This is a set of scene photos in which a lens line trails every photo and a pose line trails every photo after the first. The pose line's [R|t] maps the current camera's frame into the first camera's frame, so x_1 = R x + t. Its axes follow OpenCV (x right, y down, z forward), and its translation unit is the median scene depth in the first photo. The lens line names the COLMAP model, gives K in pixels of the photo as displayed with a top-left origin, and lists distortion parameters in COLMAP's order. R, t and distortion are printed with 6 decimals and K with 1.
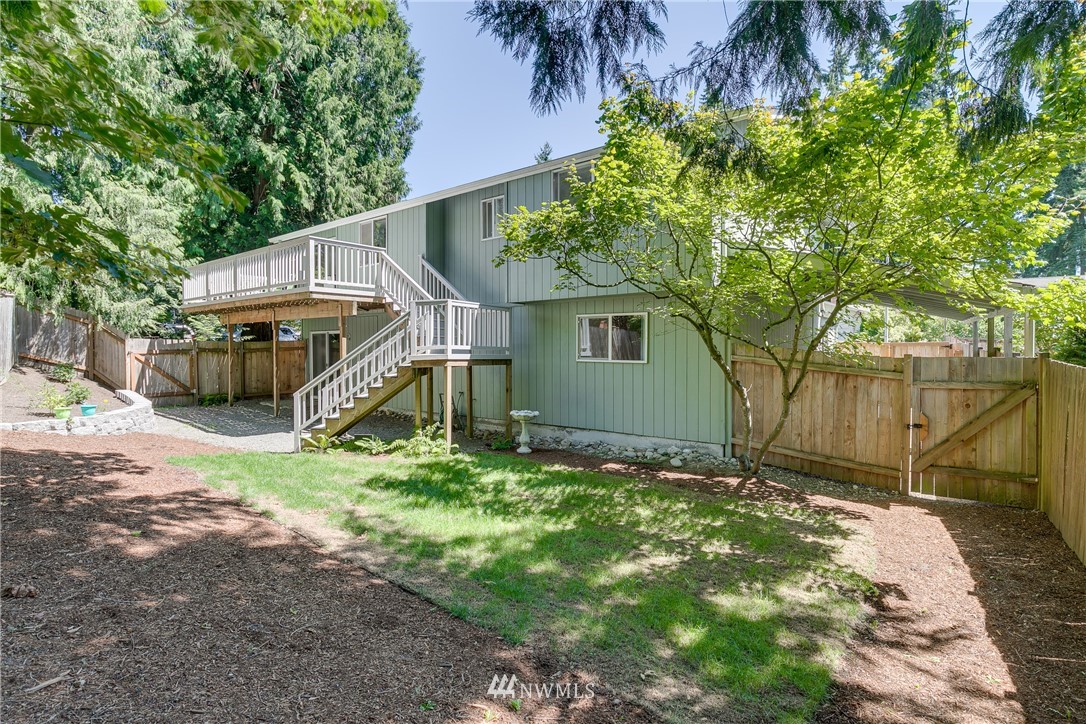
lens RADIAL K [[526.7, 0, 538.6], [0, 526.7, 358.9], [0, 0, 1]] dist [-0.002268, -0.000351]
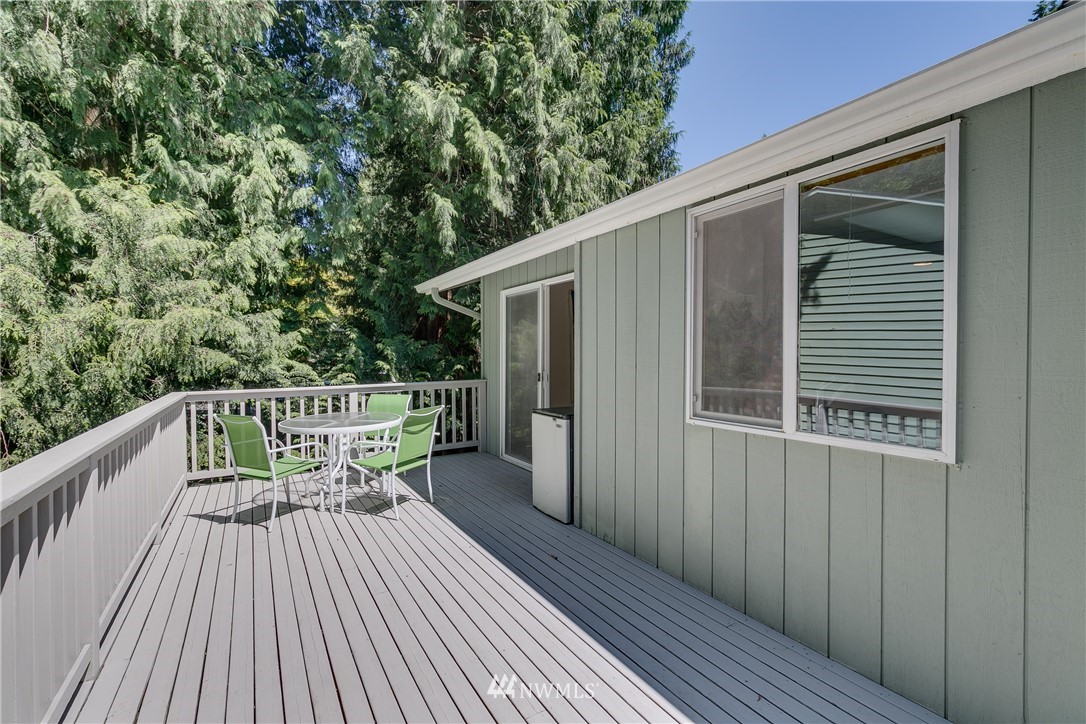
lens RADIAL K [[490.4, 0, 543.0], [0, 490.4, 359.5], [0, 0, 1]] dist [-0.001379, -0.000449]
pose [[0.936553, -0.002134, -0.350519, -0.254857], [-0.000946, 0.999962, -0.008616, -0.151393], [0.350525, 0.008400, 0.936516, 0.612007]]
